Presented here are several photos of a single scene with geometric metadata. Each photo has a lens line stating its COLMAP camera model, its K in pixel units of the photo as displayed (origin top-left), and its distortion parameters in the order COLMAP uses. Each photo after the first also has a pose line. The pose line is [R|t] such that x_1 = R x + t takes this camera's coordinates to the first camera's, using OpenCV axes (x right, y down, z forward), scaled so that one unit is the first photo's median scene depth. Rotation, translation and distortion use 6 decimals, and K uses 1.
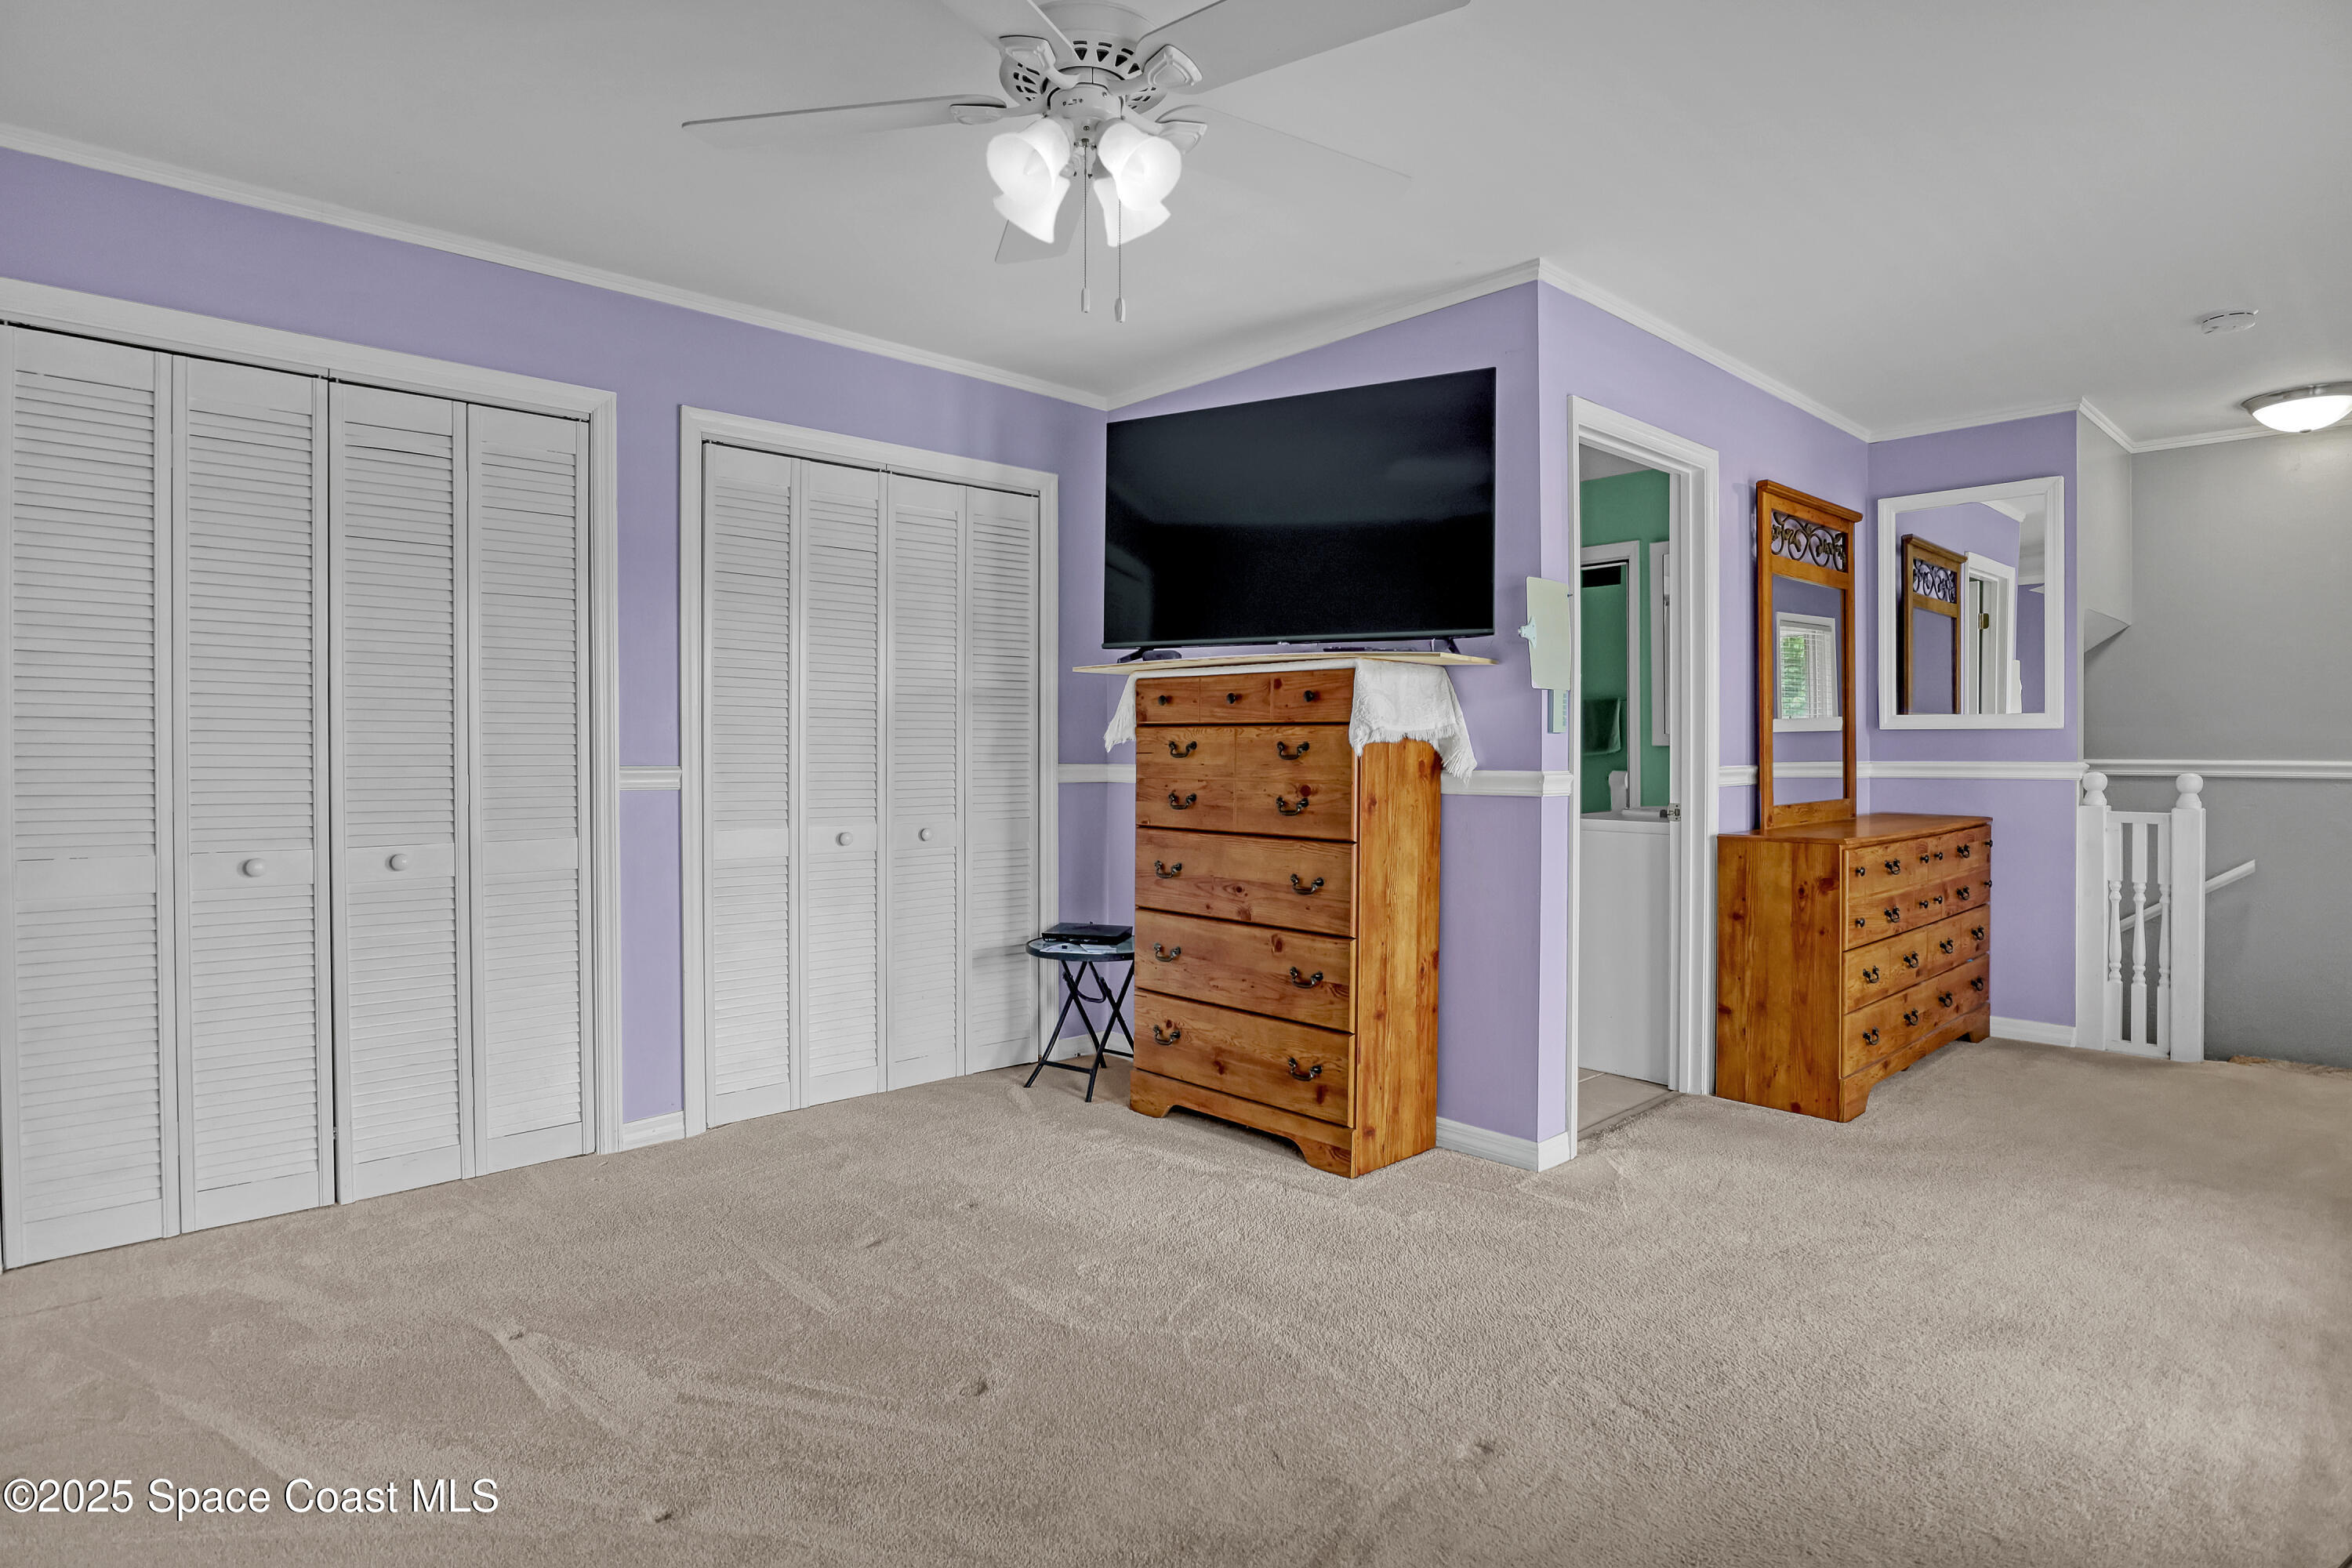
lens RADIAL K [[1240.1, 0, 1189.1], [0, 1240.1, 770.2], [0, 0, 1]] dist [-0.023085, 0.002226]
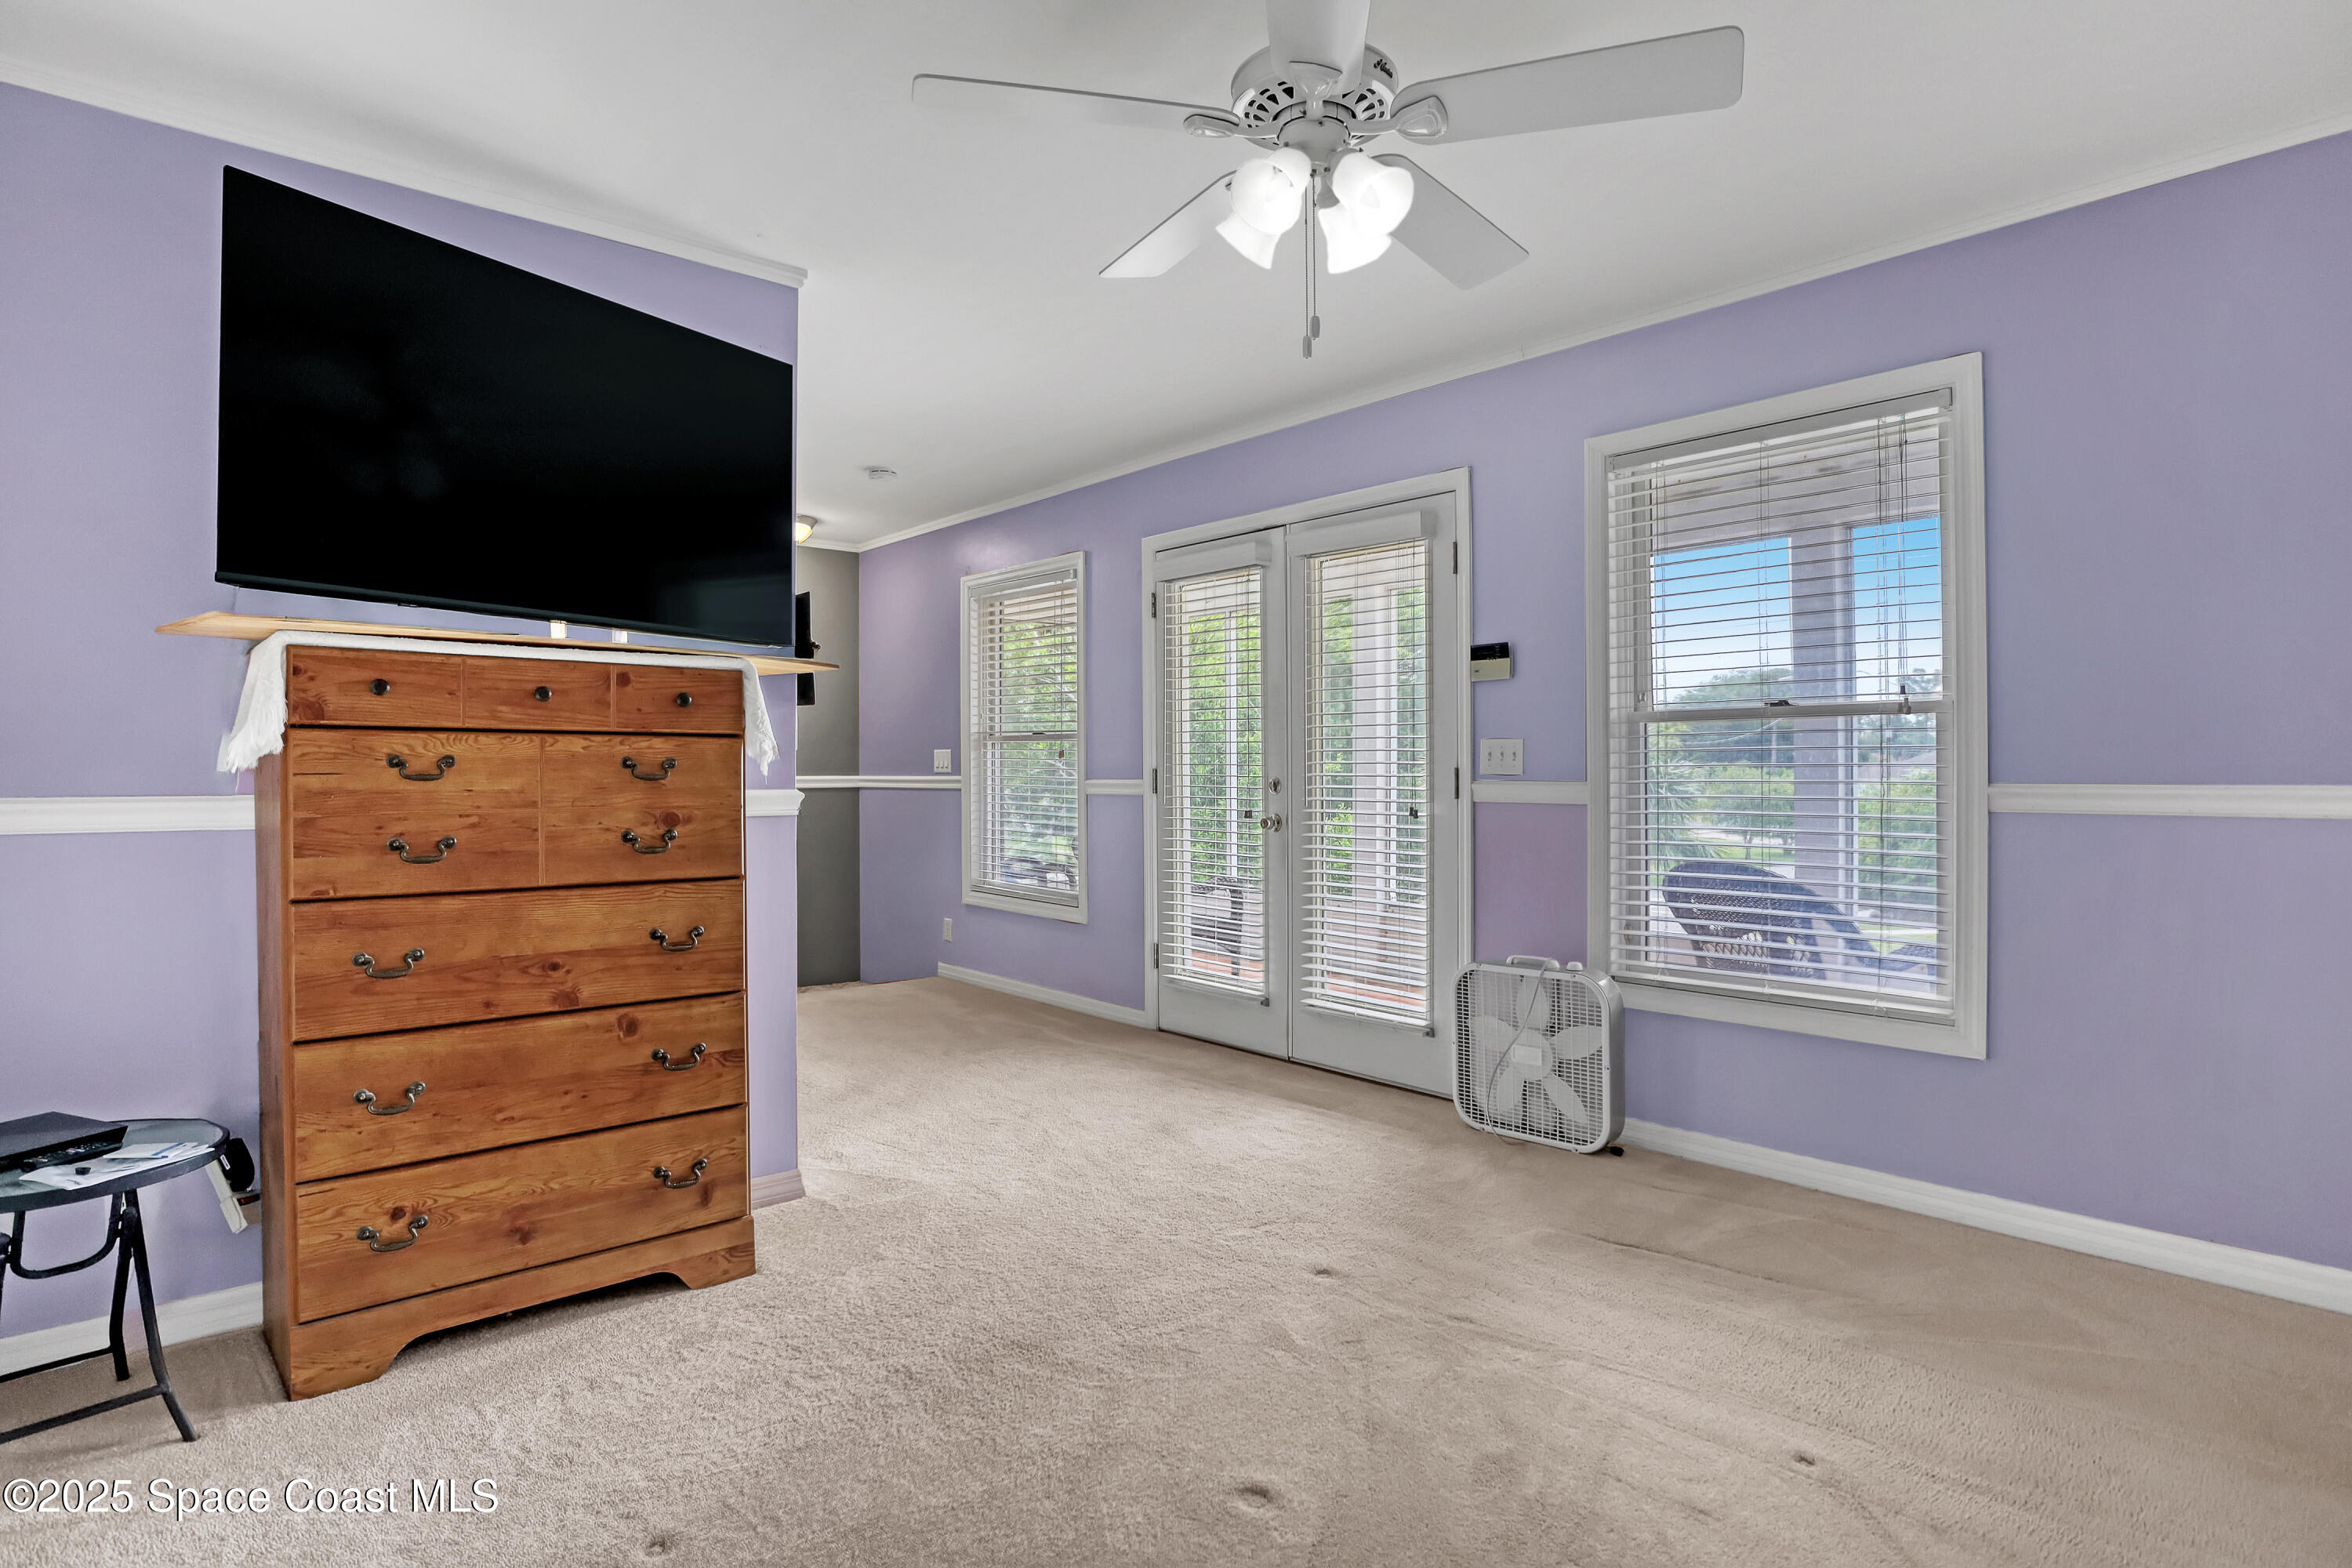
lens RADIAL K [[1240.1, 0, 1191.0], [0, 1240.1, 776.6], [0, 0, 1]] dist [-0.023085, 0.002226]
pose [[0.028605, -0.009136, 0.999549, -0.659963], [0.015957, 0.999835, 0.008682, -0.012133], [-0.999463, 0.015701, 0.028746, 0.631365]]
